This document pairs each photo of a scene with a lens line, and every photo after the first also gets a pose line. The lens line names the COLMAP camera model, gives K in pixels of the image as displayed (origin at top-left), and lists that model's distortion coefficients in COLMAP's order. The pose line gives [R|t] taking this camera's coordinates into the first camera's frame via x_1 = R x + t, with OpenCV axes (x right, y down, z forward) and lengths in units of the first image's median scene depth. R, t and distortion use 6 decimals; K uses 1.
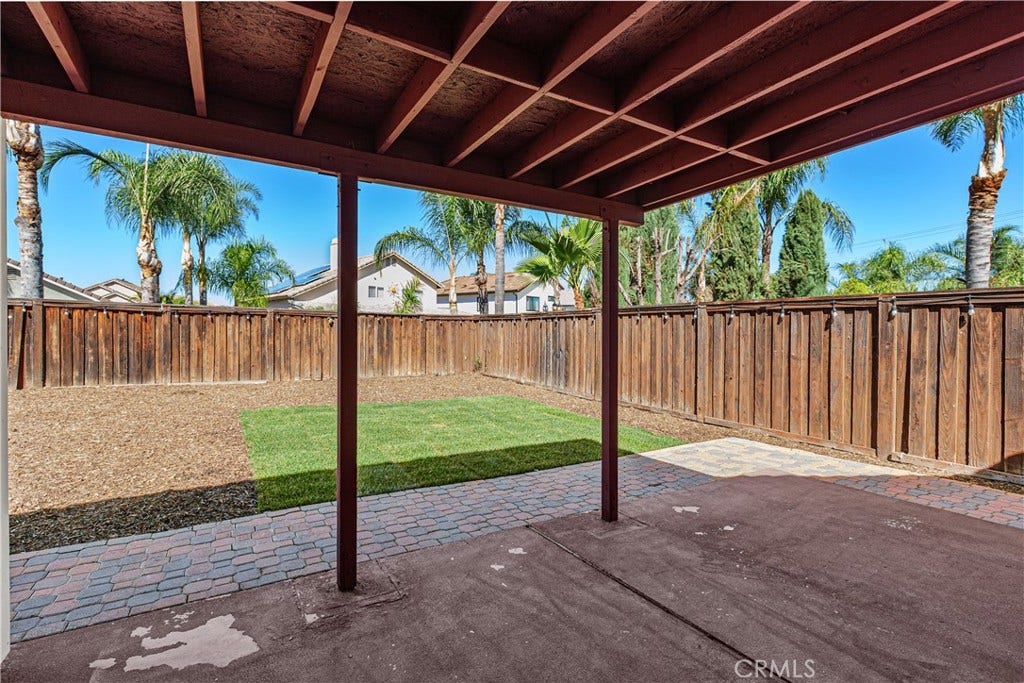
lens RADIAL K [[464.8, 0, 509.6], [0, 464.8, 341.6], [0, 0, 1]] dist [0.003326, 0.000086]
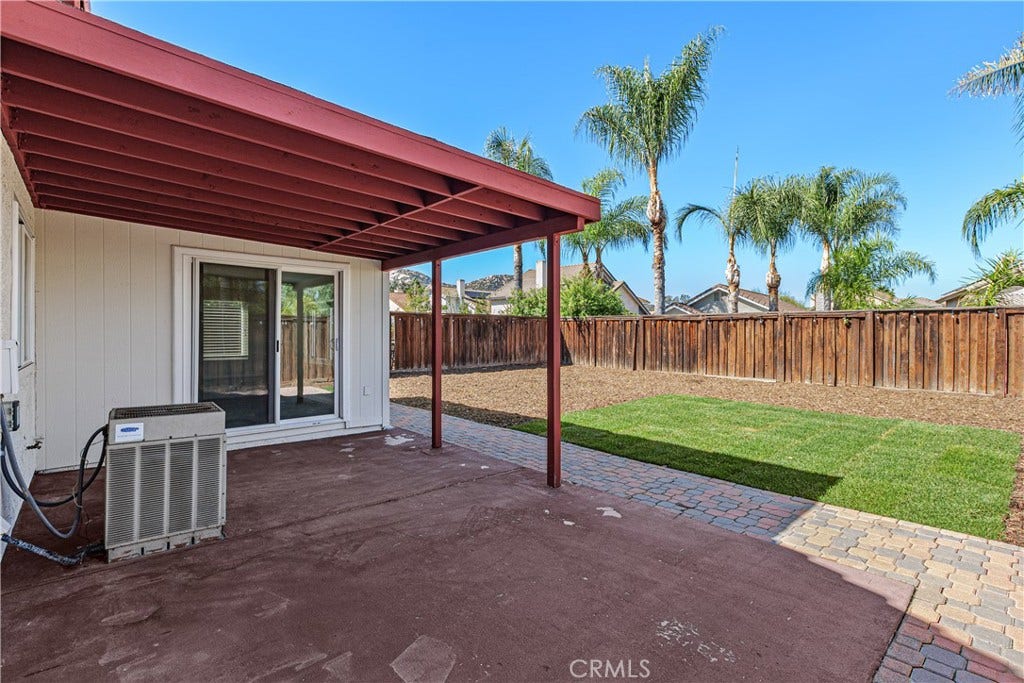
lens RADIAL K [[464.8, 0, 510.6], [0, 464.8, 340.1], [0, 0, 1]] dist [0.003326, 0.000086]
pose [[0.206925, 0.001446, -0.978356, 0.424783], [-0.016913, 0.999855, -0.002100, 0.005140], [0.978211, 0.016982, 0.206920, 0.201407]]
